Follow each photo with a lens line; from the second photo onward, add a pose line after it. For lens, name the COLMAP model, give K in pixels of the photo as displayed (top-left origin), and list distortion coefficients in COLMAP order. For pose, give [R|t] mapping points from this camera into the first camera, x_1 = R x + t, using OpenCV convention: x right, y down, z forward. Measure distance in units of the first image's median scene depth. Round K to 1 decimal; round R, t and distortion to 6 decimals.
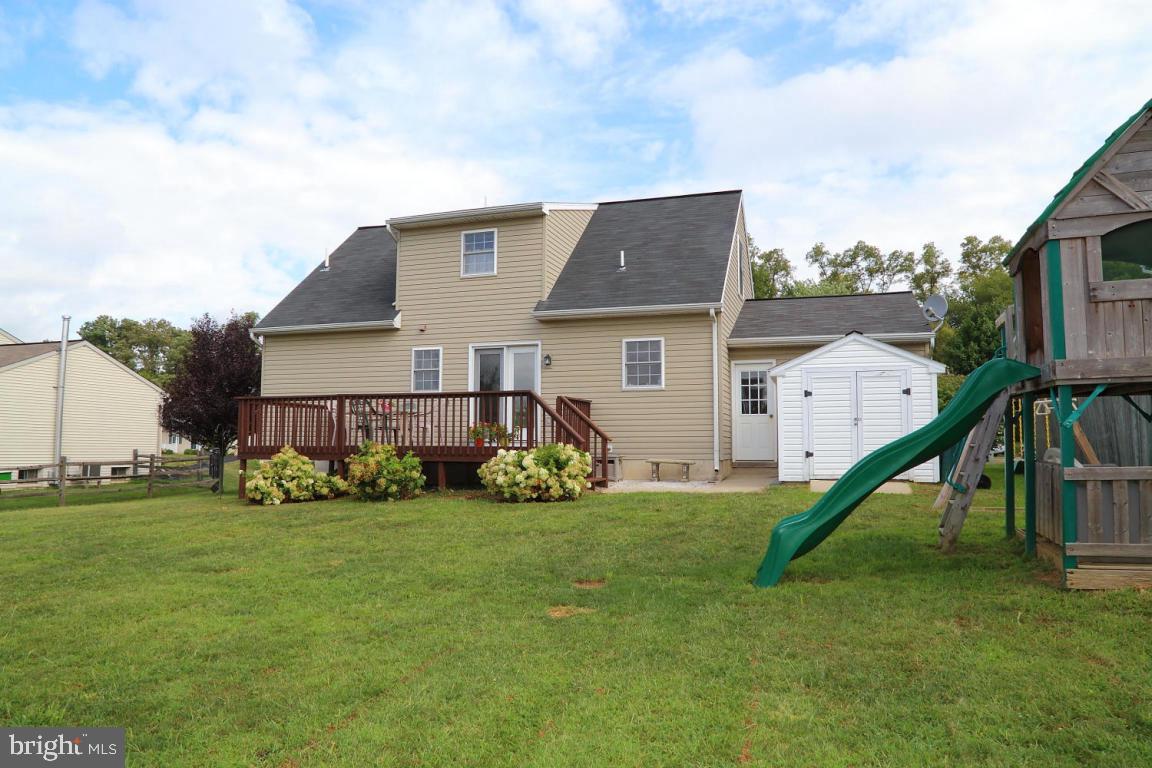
lens RADIAL K [[793.6, 0, 576.0], [0, 793.6, 376.5], [0, 0, 1]] dist [-0.055332, 0.011179]
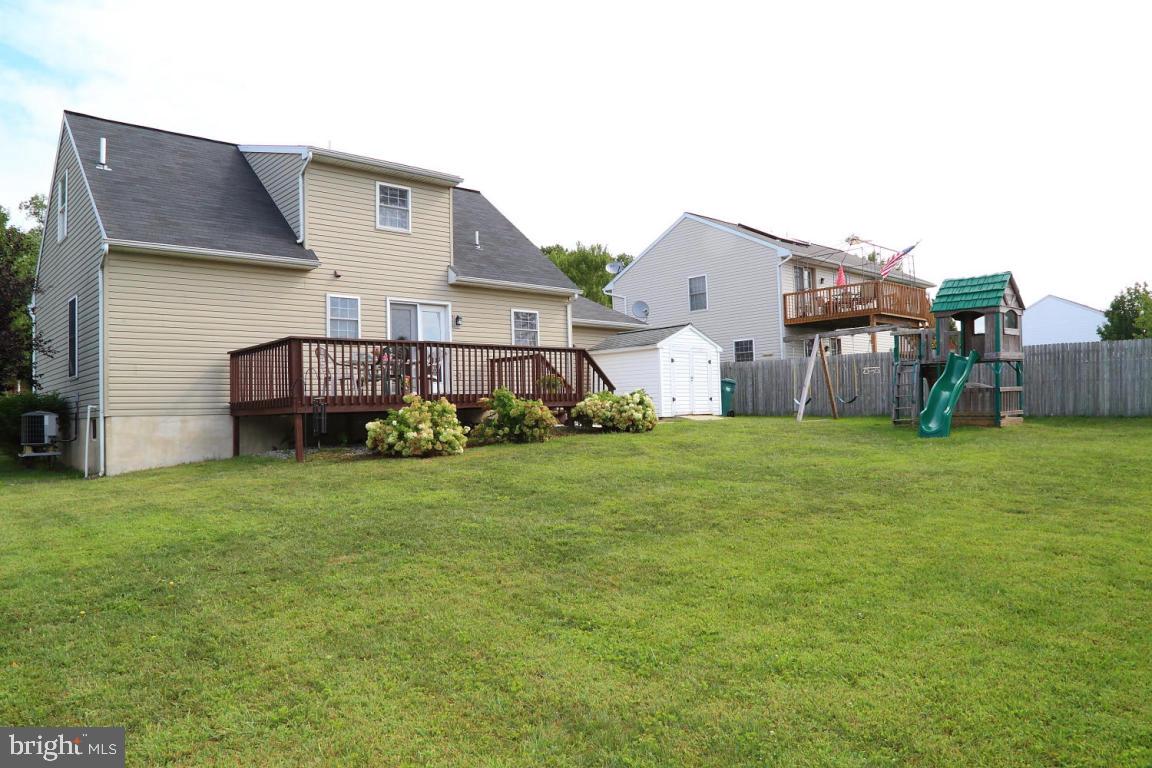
lens RADIAL K [[793.6, 0, 575.9], [0, 793.6, 392.0], [0, 0, 1]] dist [-0.055332, 0.011179]
pose [[0.507614, 0.013817, 0.861474, -0.877220], [-0.047273, 0.998812, 0.011835, 0.056653], [-0.860287, -0.046732, 0.507664, 0.279836]]
